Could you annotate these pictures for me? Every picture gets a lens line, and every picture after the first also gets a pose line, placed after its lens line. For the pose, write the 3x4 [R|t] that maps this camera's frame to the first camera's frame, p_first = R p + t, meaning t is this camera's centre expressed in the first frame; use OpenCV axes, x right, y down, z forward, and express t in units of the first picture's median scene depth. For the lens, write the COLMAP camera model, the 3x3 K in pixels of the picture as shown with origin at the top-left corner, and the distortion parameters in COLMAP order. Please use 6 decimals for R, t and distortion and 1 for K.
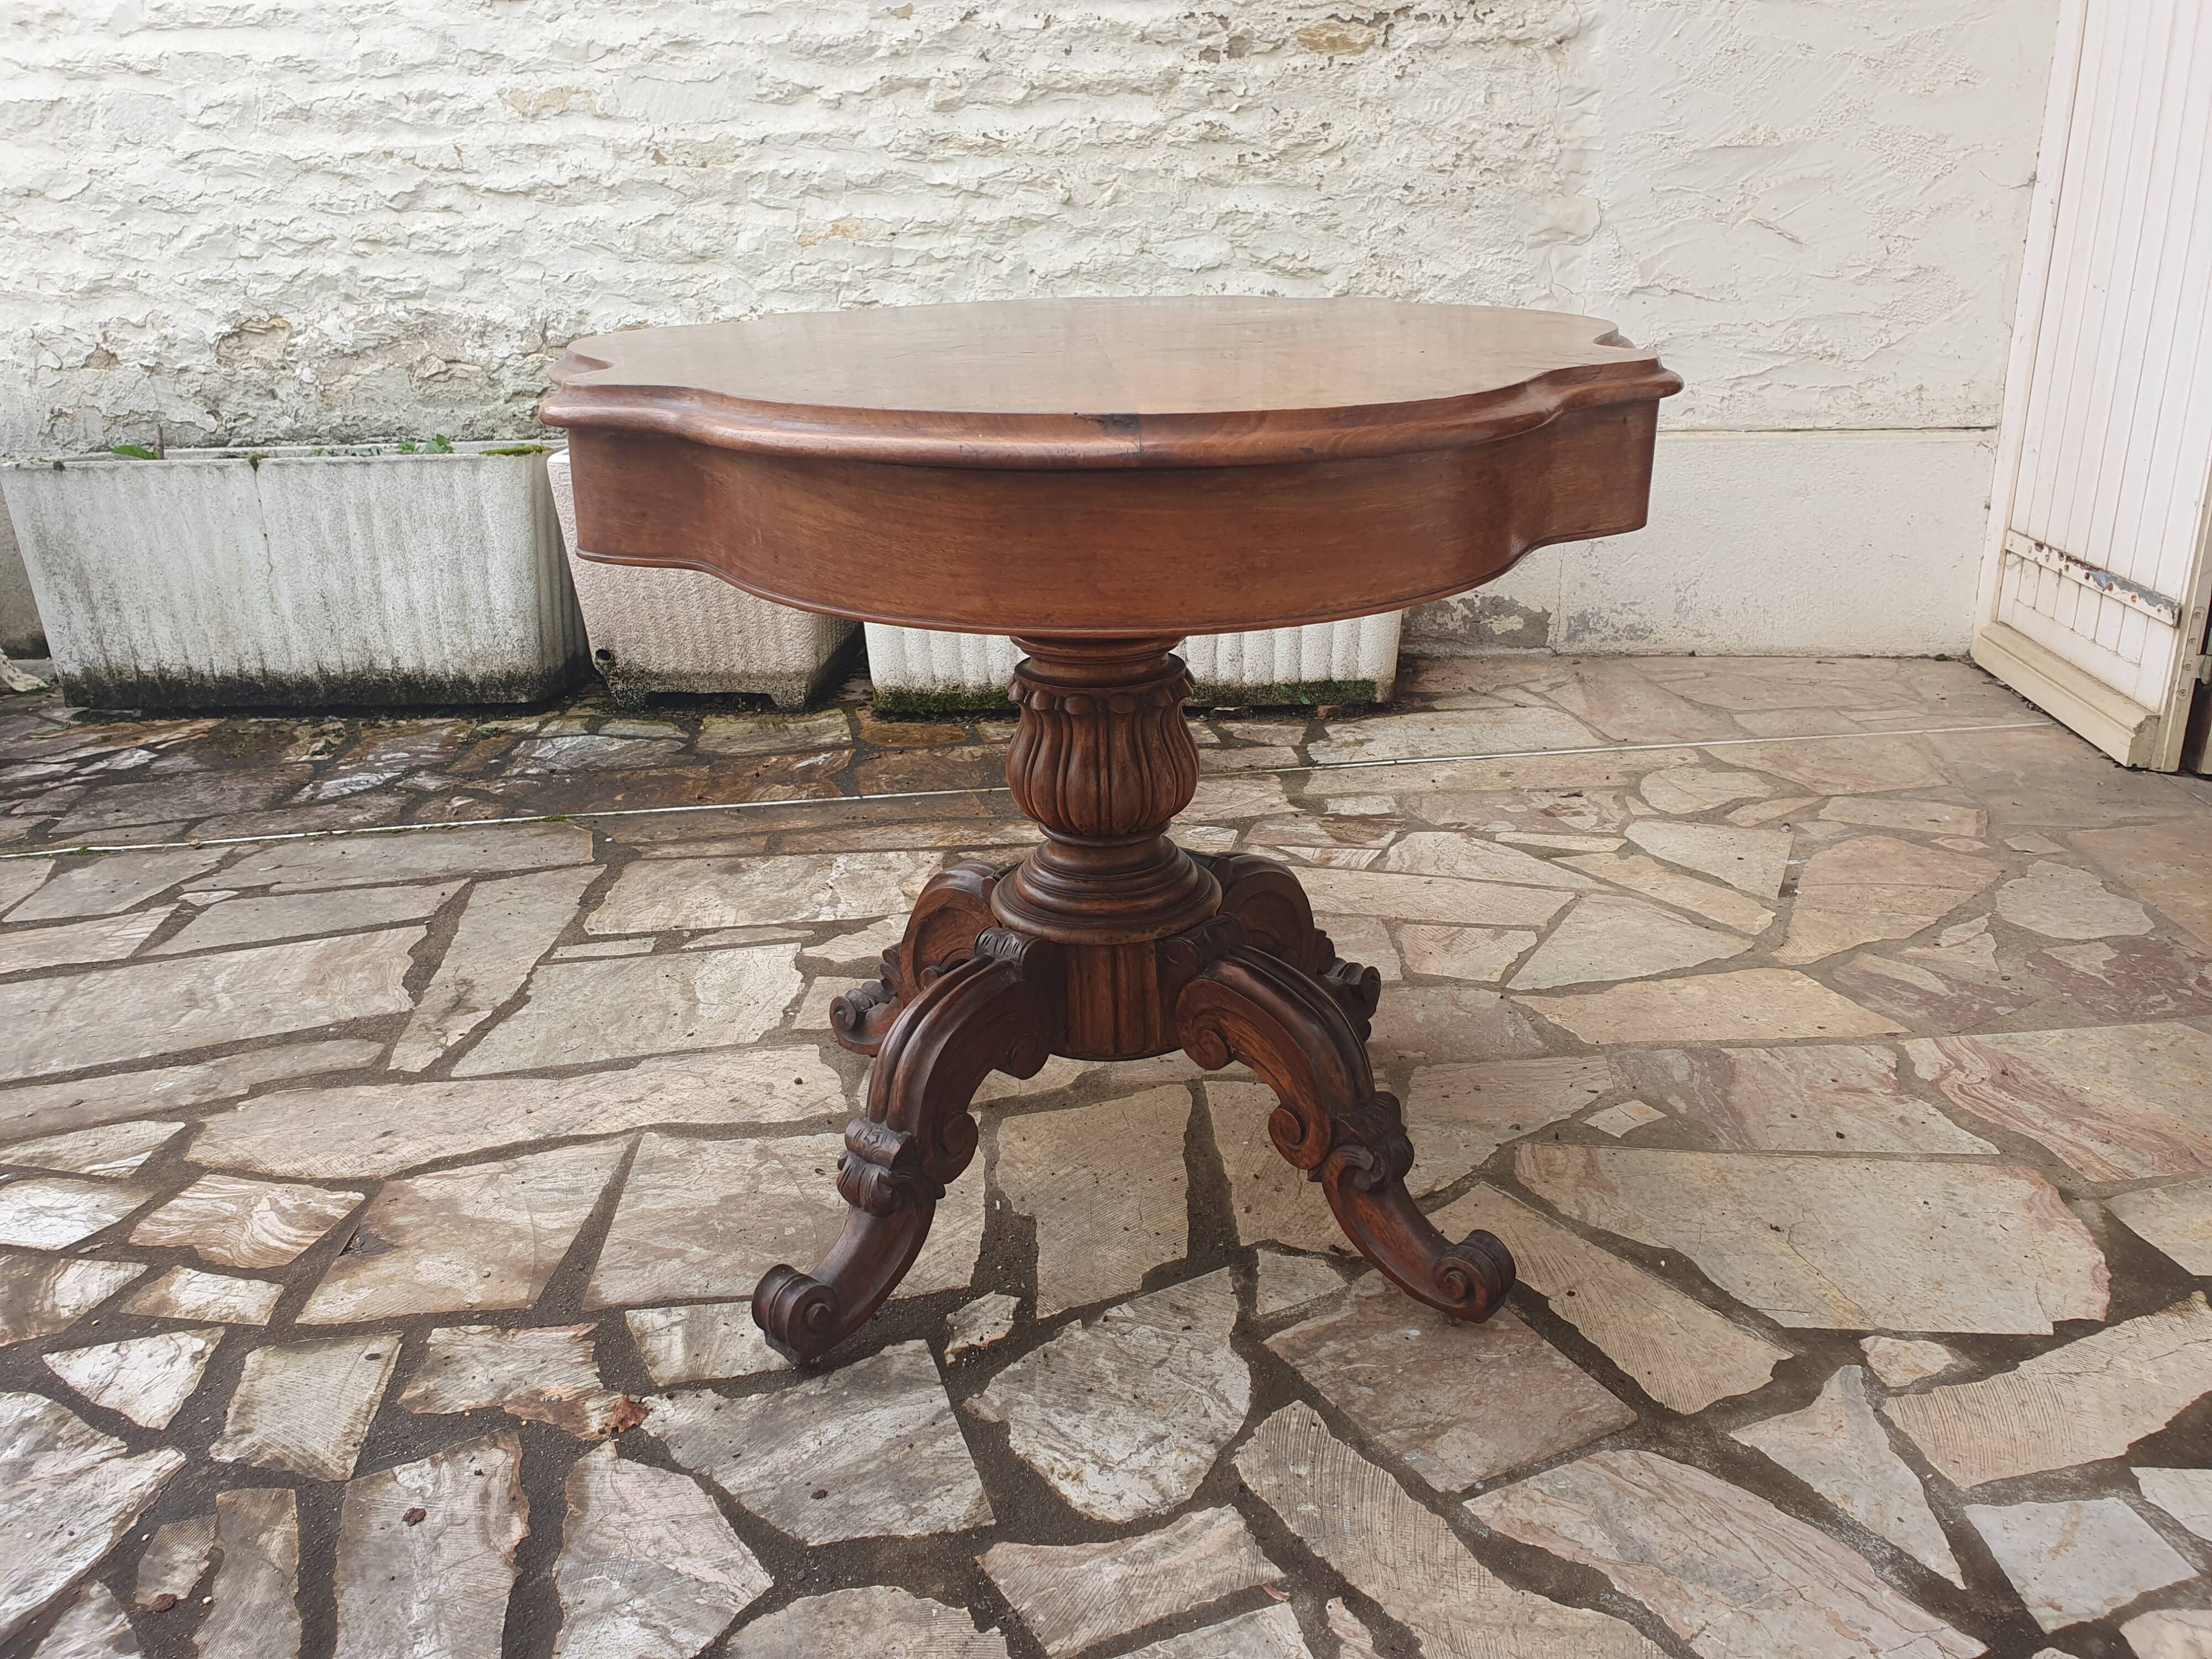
lens RADIAL K [[1752.1, 0, 1106.3], [0, 1752.1, 784.8], [0, 0, 1]] dist [-0.010447, 0.024773]
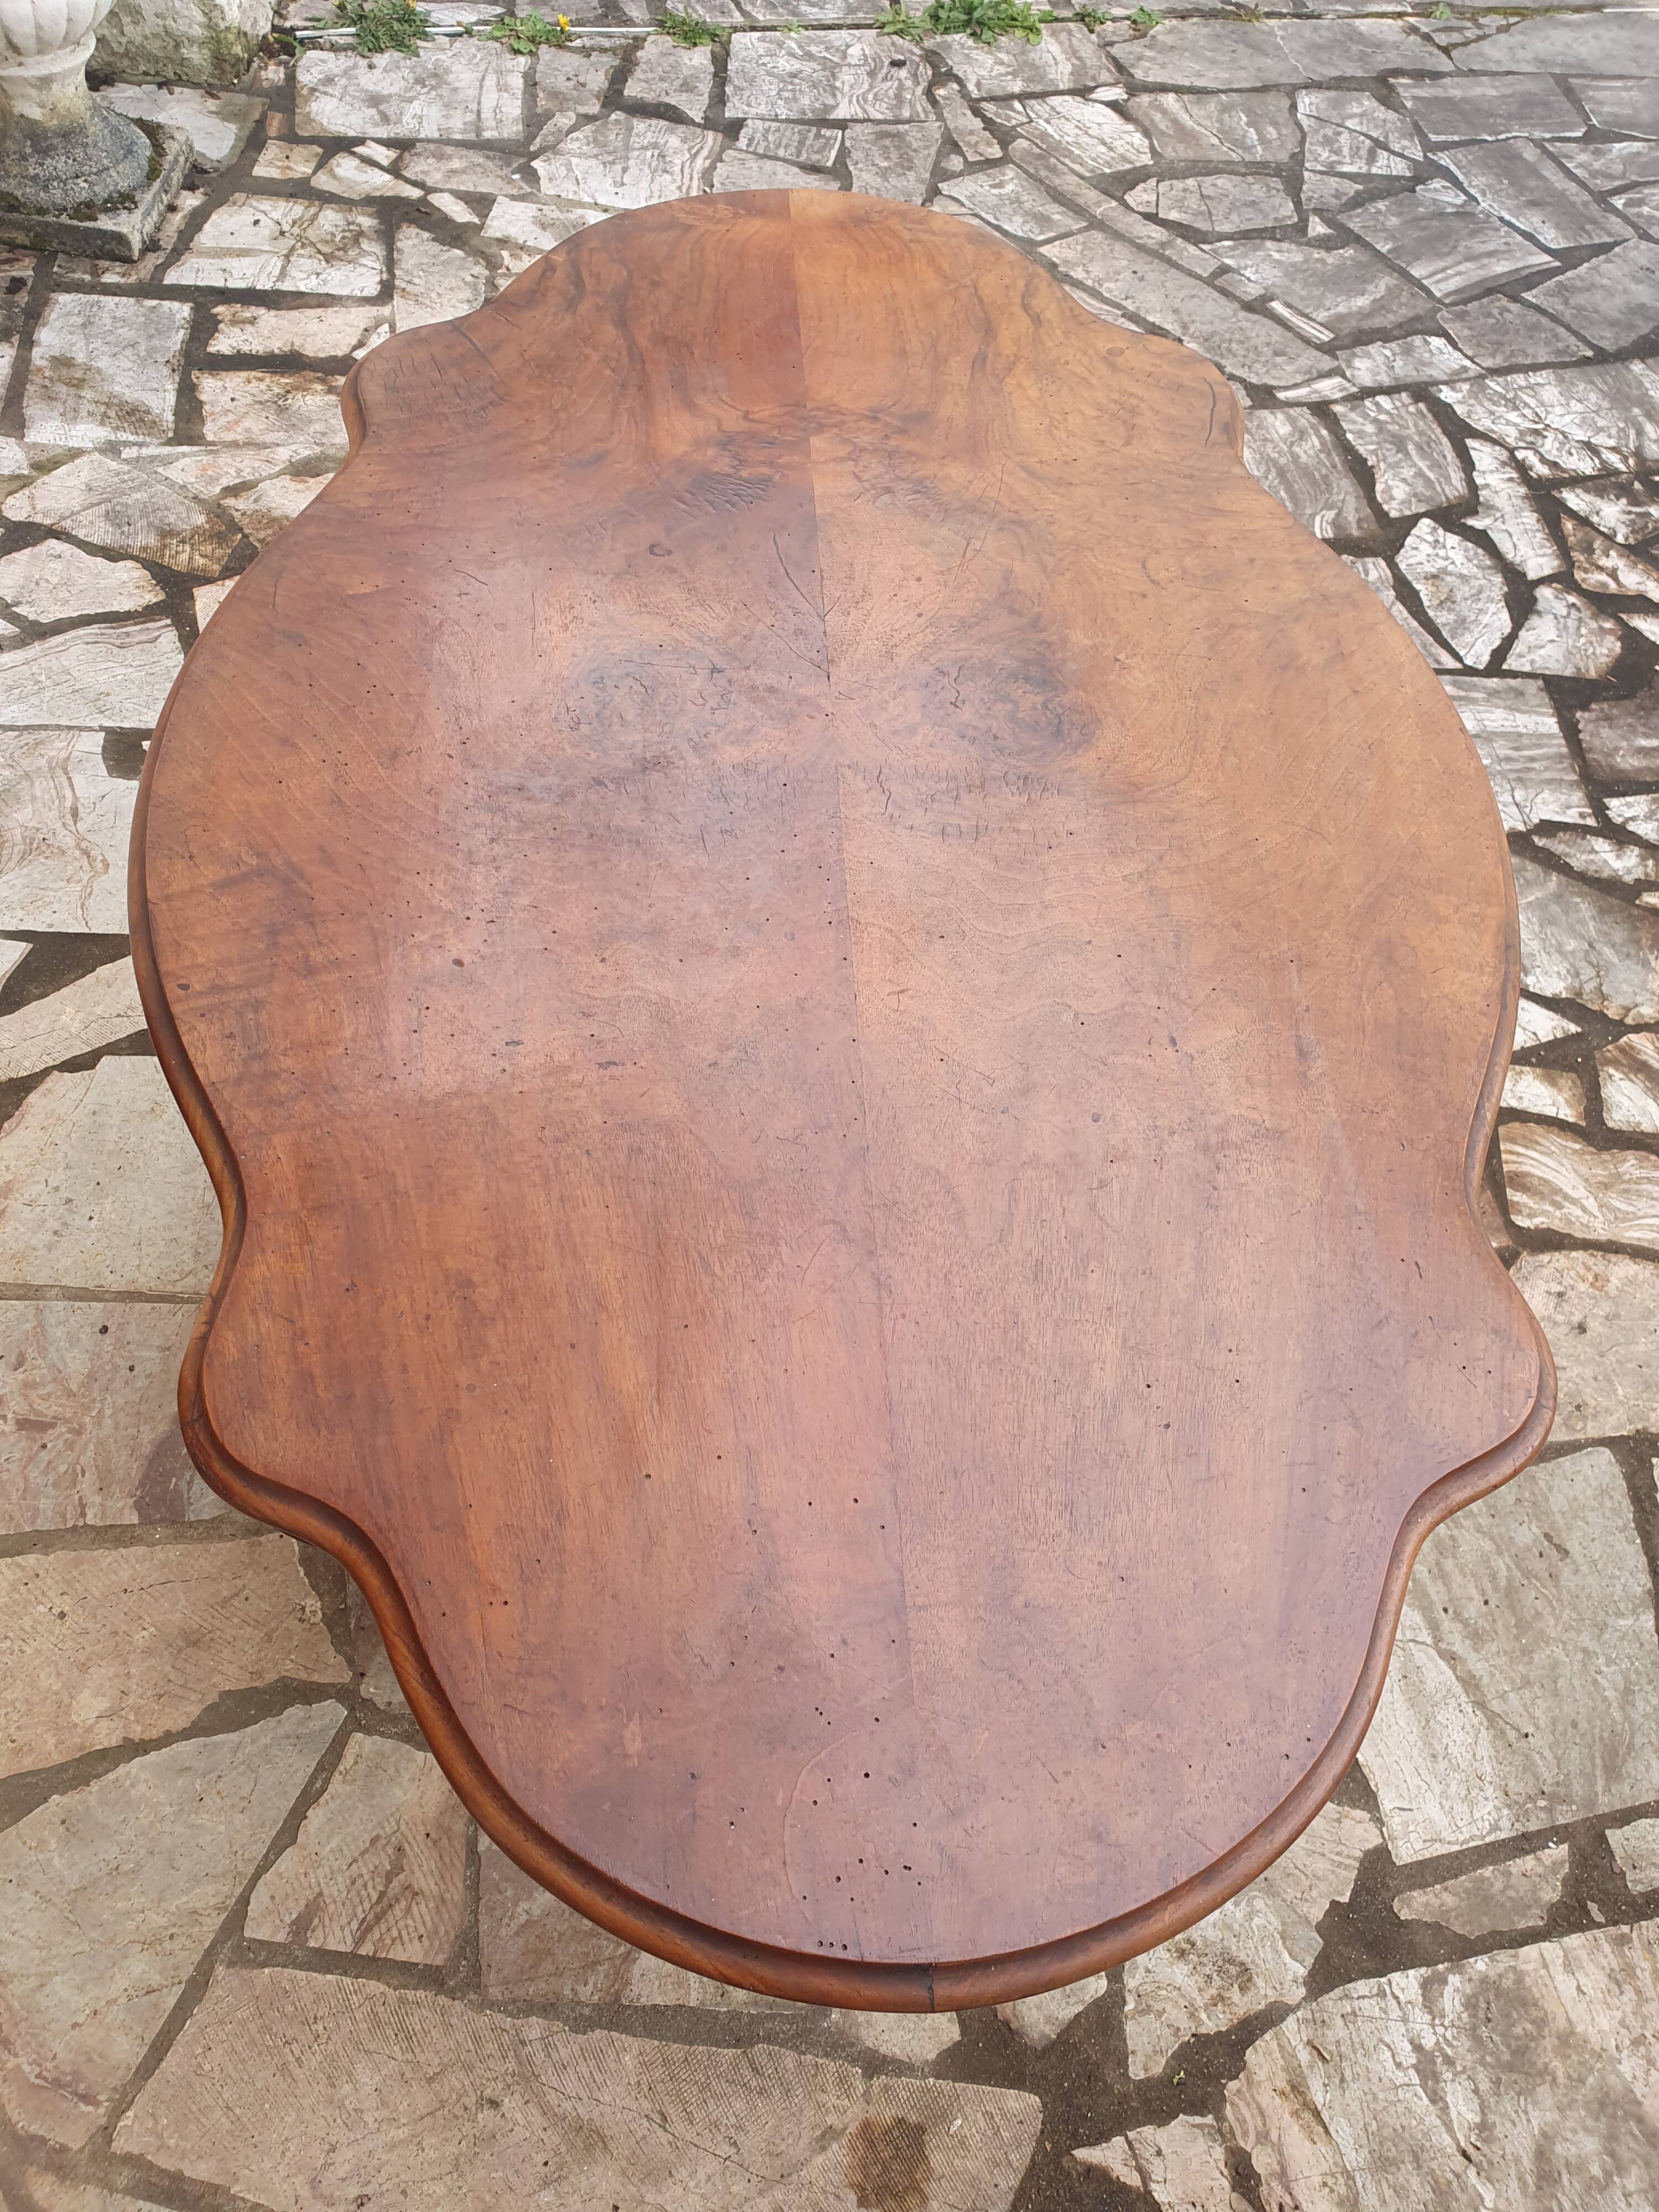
lens RADIAL K [[1734.2, 0, 798.2], [0, 1734.2, 1079.2], [0, 0, 1]] dist [-0.012772, 0.029888]
pose [[-0.993896, 0.061539, -0.091563, 0.126328], [-0.069586, 0.294342, 0.953164, -0.860817], [0.085608, 0.953717, -0.288263, 1.286677]]
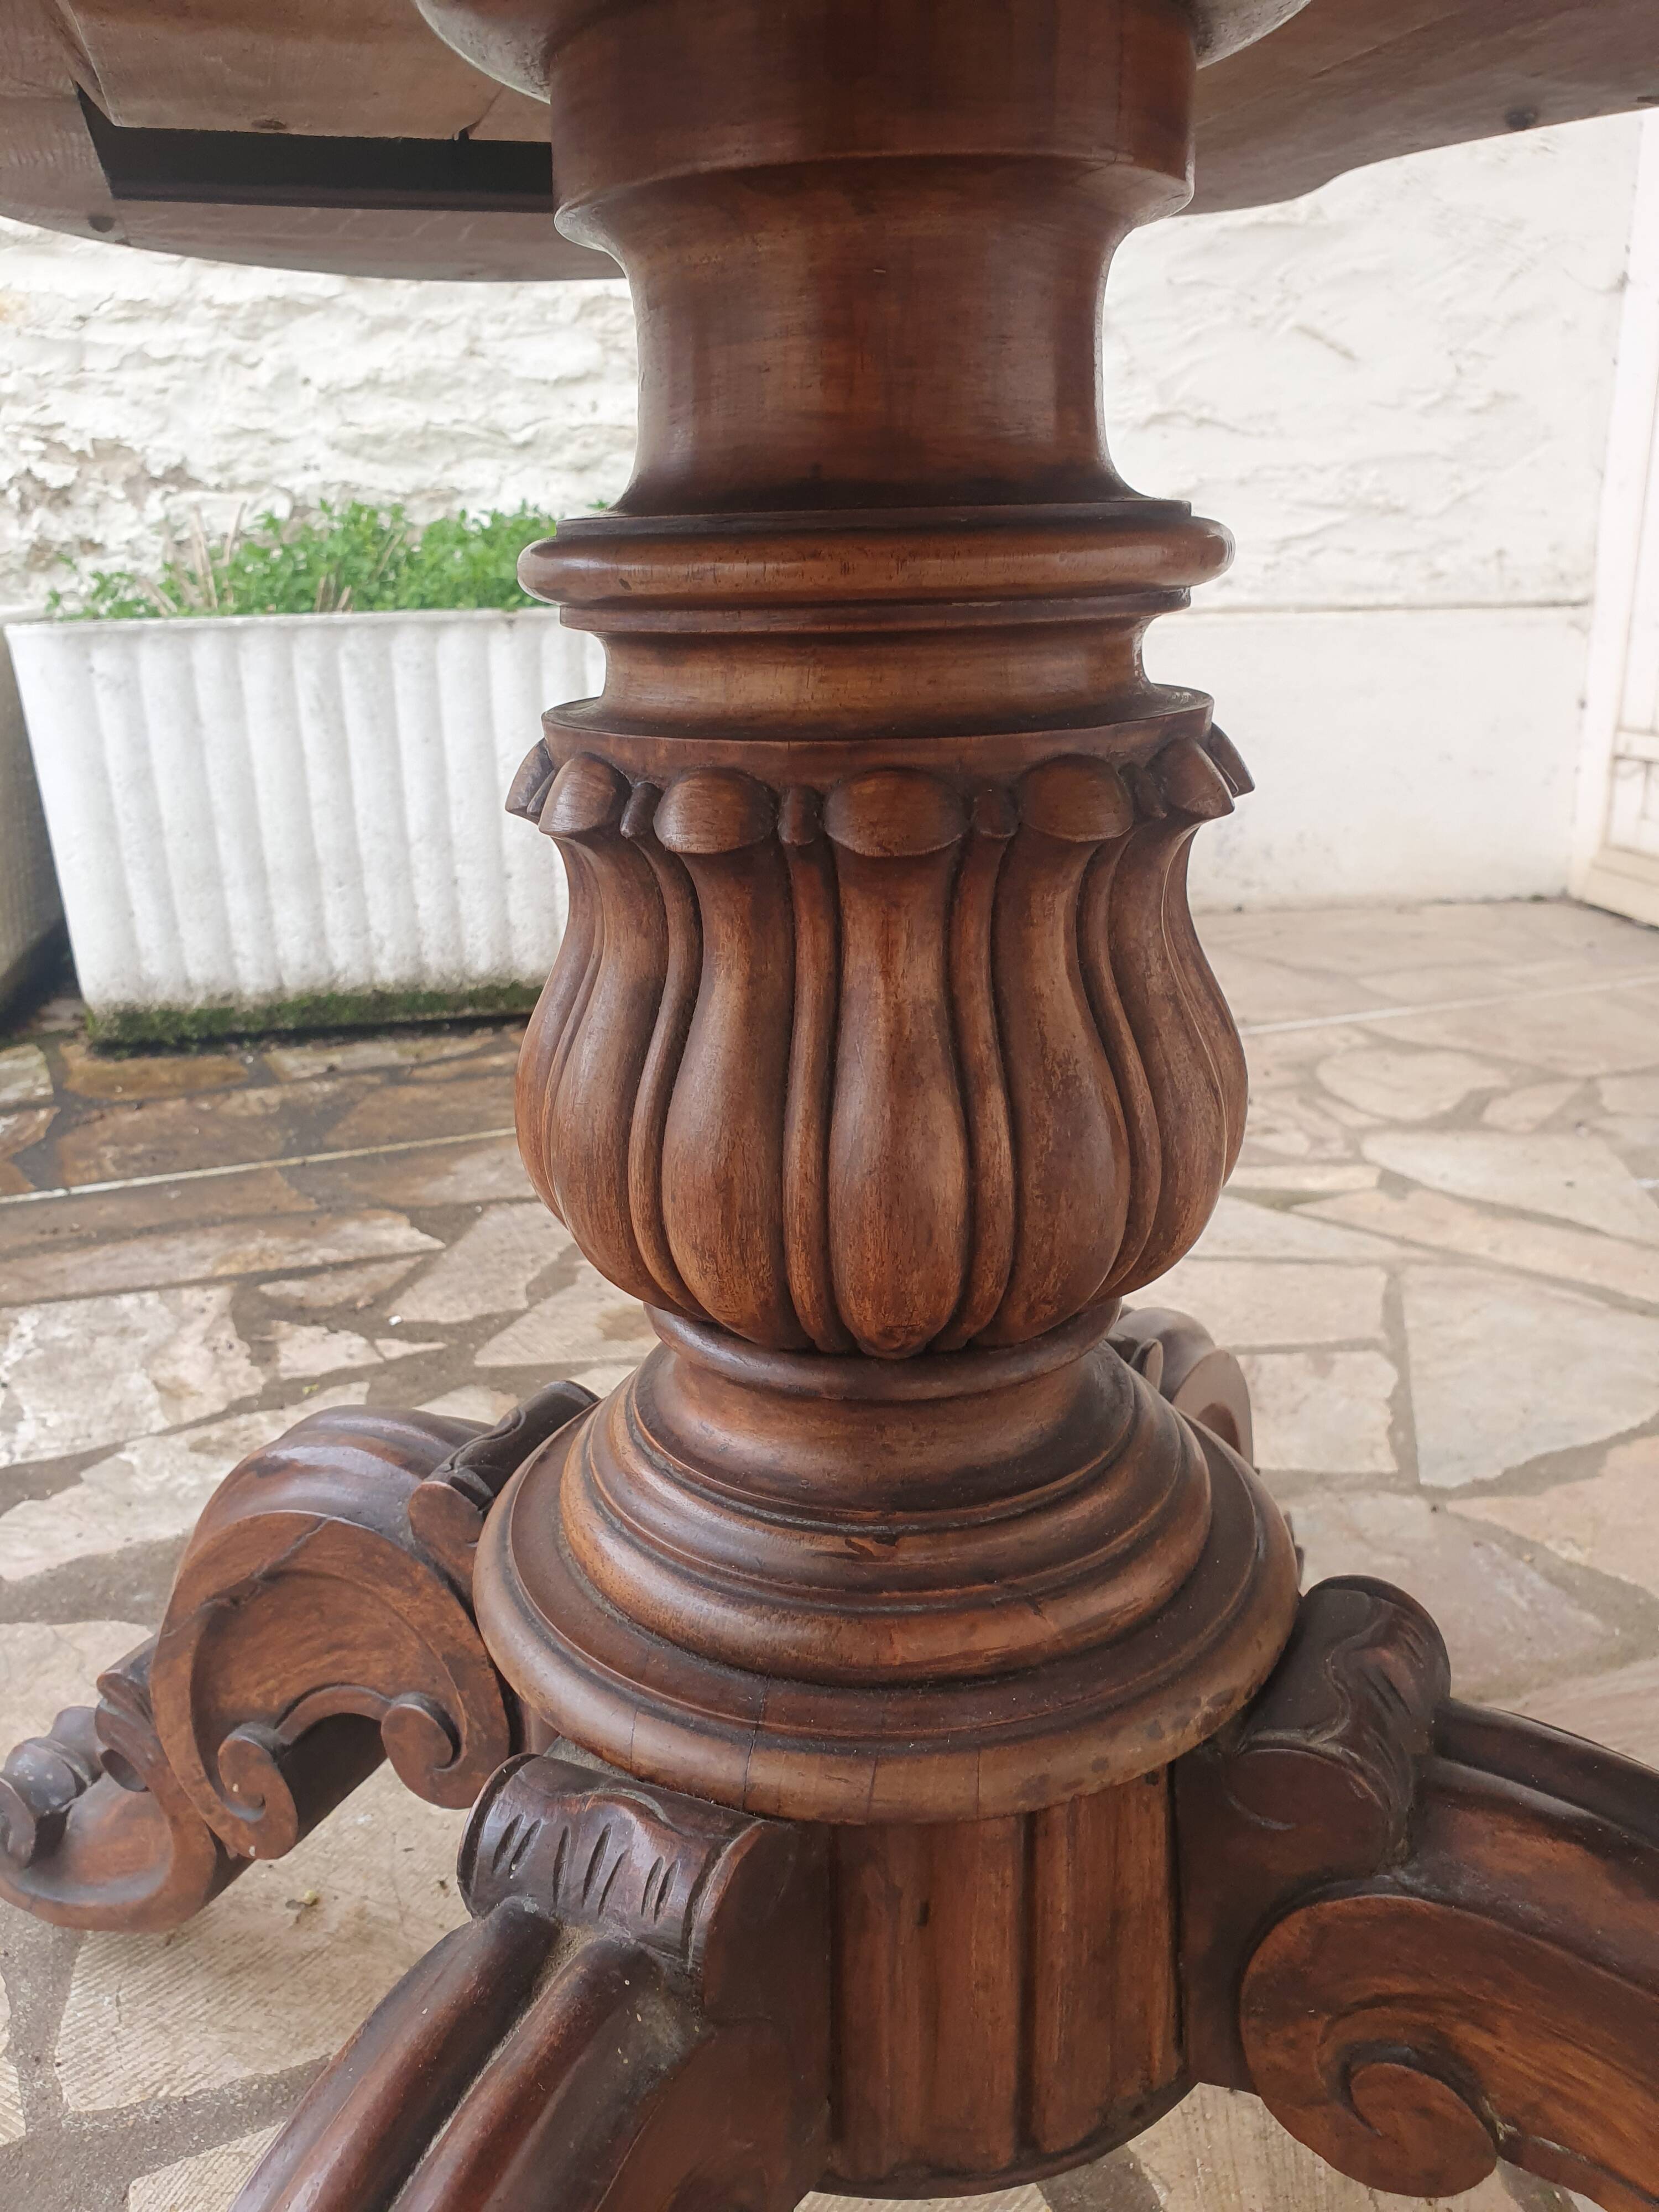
lens RADIAL K [[1752.1, 0, 795.2], [0, 1752.1, 1063.0], [0, 0, 1]] dist [-0.010447, 0.024773]
pose [[0.970246, -0.062071, 0.234031, -0.076865], [0.069565, 0.997291, -0.023894, -0.008070], [-0.231914, 0.039464, 0.971935, 0.717369]]
